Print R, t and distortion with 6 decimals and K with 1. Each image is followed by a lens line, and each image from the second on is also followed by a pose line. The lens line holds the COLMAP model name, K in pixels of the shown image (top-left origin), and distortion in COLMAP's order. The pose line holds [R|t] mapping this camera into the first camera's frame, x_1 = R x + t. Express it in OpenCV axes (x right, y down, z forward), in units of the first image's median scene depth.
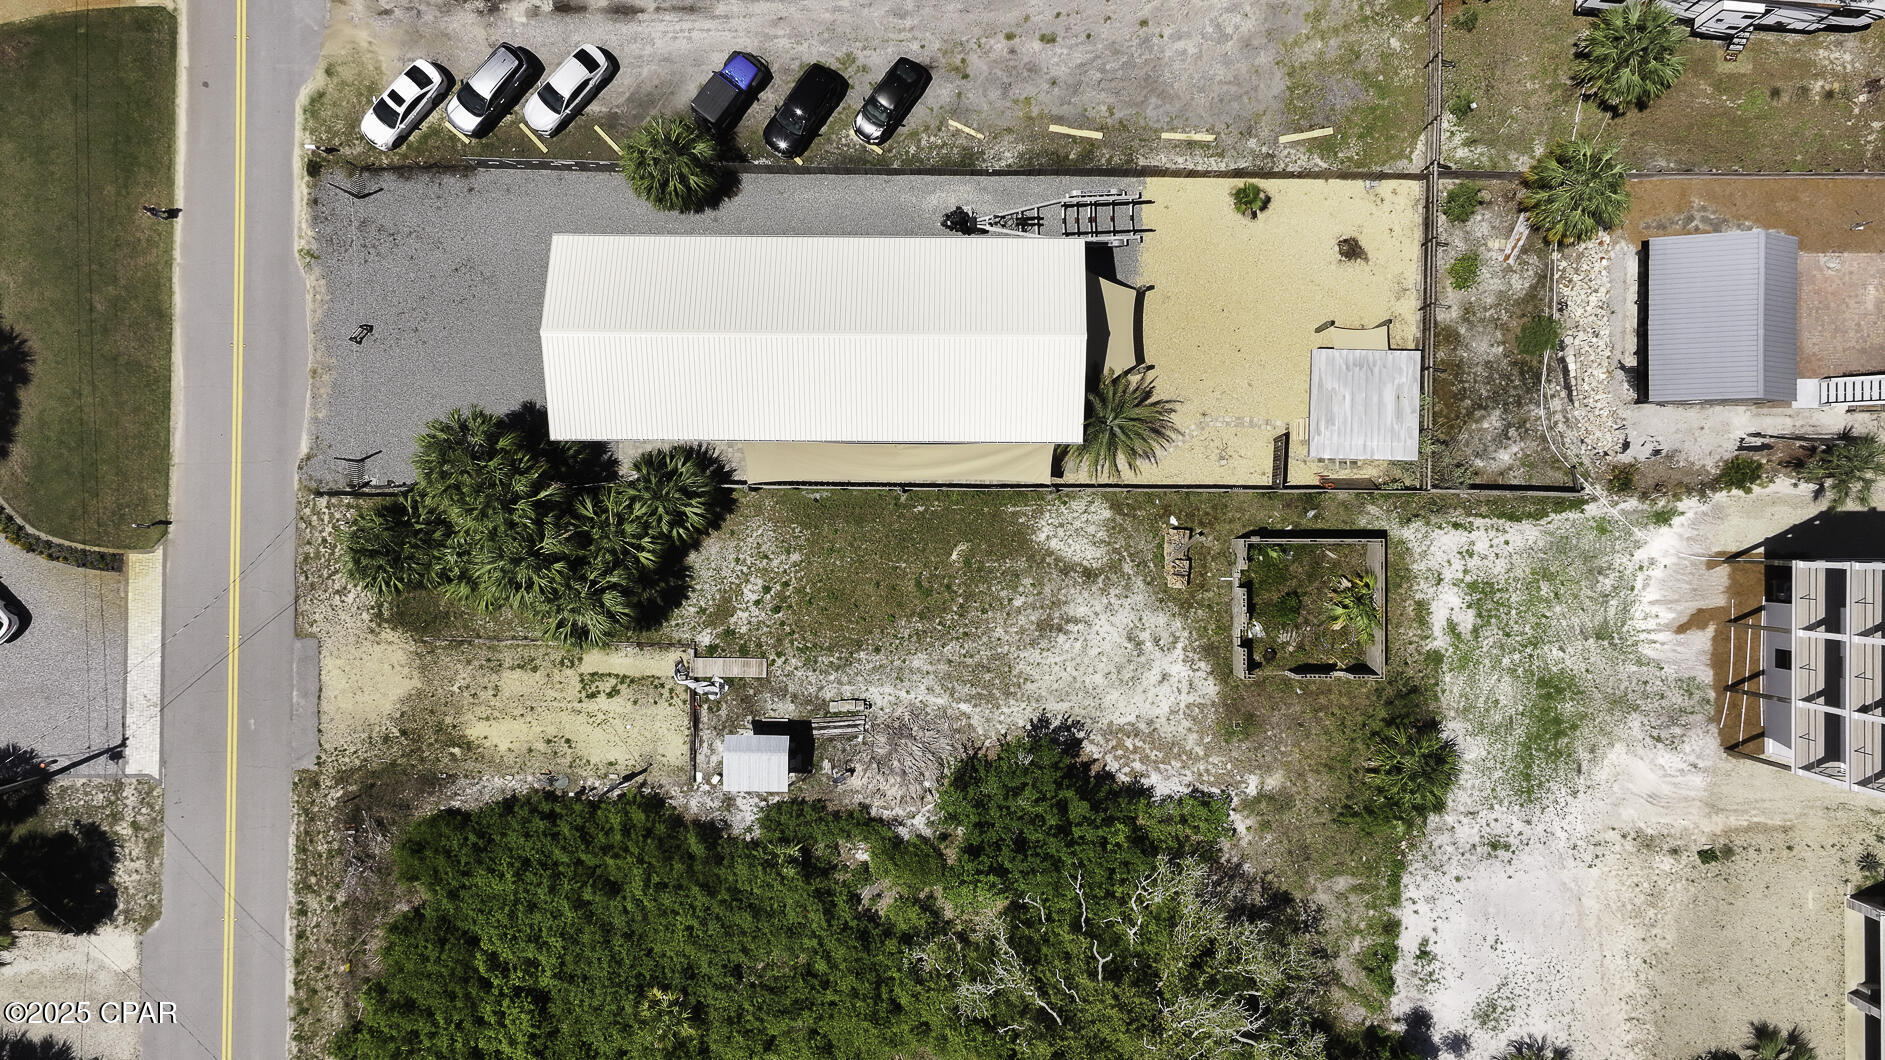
lens RADIAL K [[1333.1, 0, 942.5], [0, 1333.1, 530.0], [0, 0, 1]] dist [0.005983, 0.001551]
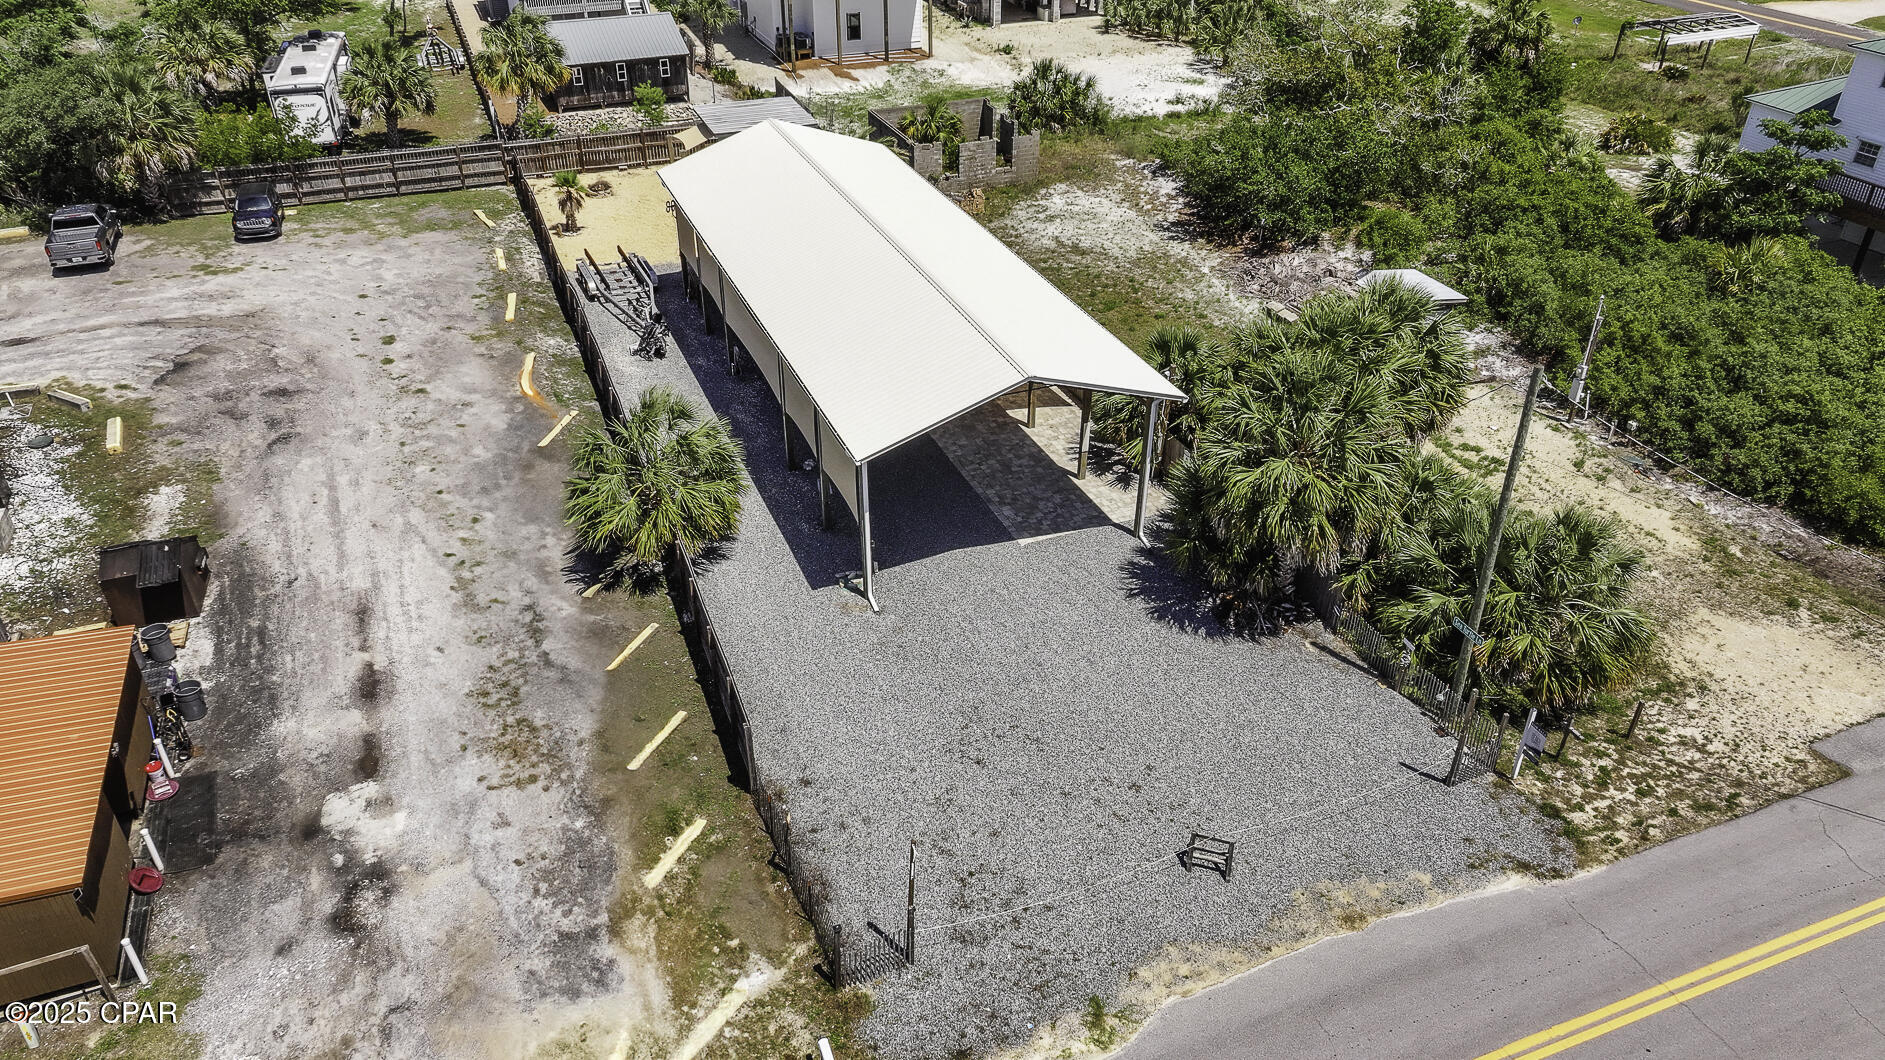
lens RADIAL K [[1333.1, 0, 942.5], [0, 1333.1, 530.0], [0, 0, 1]] dist [0.005983, 0.001551]
pose [[-0.378316, -0.487514, 0.786897, -0.689099], [0.925611, -0.189142, 0.327824, -0.345506], [-0.010984, 0.852382, 0.522804, 0.690760]]
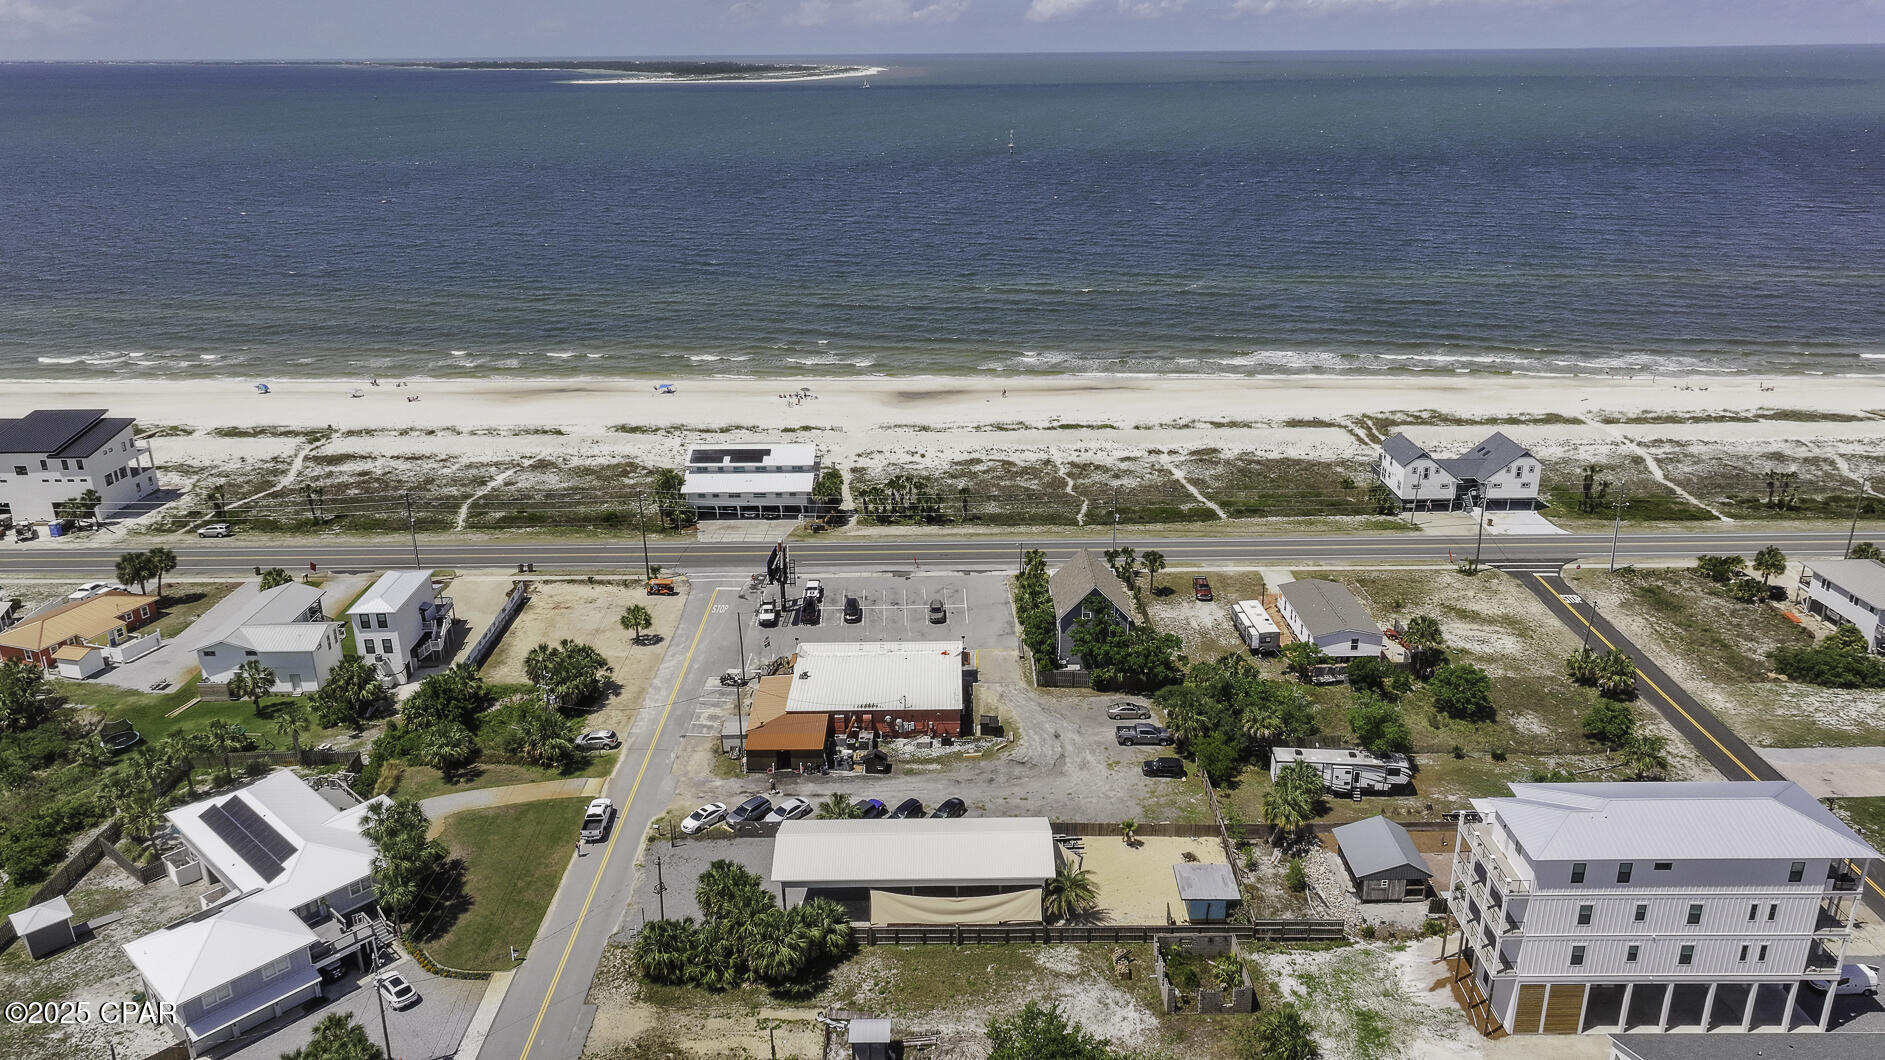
lens RADIAL K [[1333.1, 0, 942.5], [0, 1333.1, 530.0], [0, 0, 1]] dist [0.005983, 0.001551]
pose [[0.999937, -0.000155, 0.011212, -0.068756], [0.010557, 0.350083, -0.936659, 1.397388], [-0.003780, 0.936719, 0.350062, -0.104645]]
